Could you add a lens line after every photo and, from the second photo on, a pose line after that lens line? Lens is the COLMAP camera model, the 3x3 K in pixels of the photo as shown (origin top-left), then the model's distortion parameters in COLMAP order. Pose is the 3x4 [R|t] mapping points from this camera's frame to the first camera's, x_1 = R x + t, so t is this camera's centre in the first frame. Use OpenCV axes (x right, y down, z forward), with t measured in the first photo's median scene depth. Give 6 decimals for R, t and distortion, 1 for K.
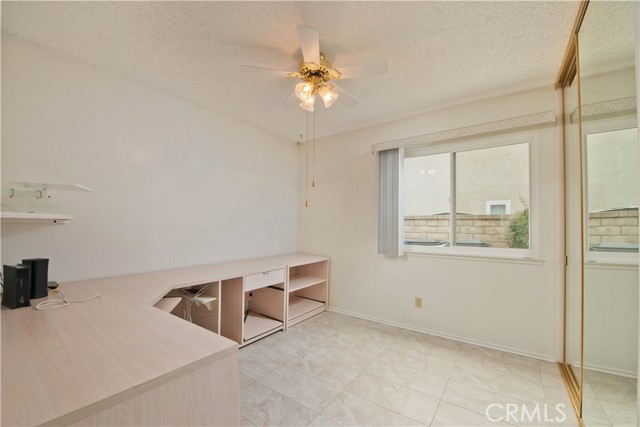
lens RADIAL K [[253.4, 0, 324.1], [0, 253.4, 220.8], [0, 0, 1]] dist [-0.012526, -0.004196]
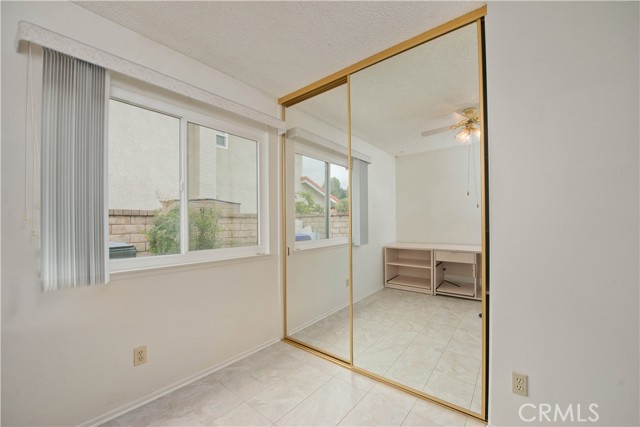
lens RADIAL K [[253.4, 0, 324.1], [0, 253.4, 220.8], [0, 0, 1]] dist [-0.012526, -0.004196]
pose [[0.069494, -0.000656, 0.997582, -0.208288], [-0.010180, 0.999947, 0.001367, 0.007340], [-0.997530, -0.010250, 0.069483, 0.656838]]
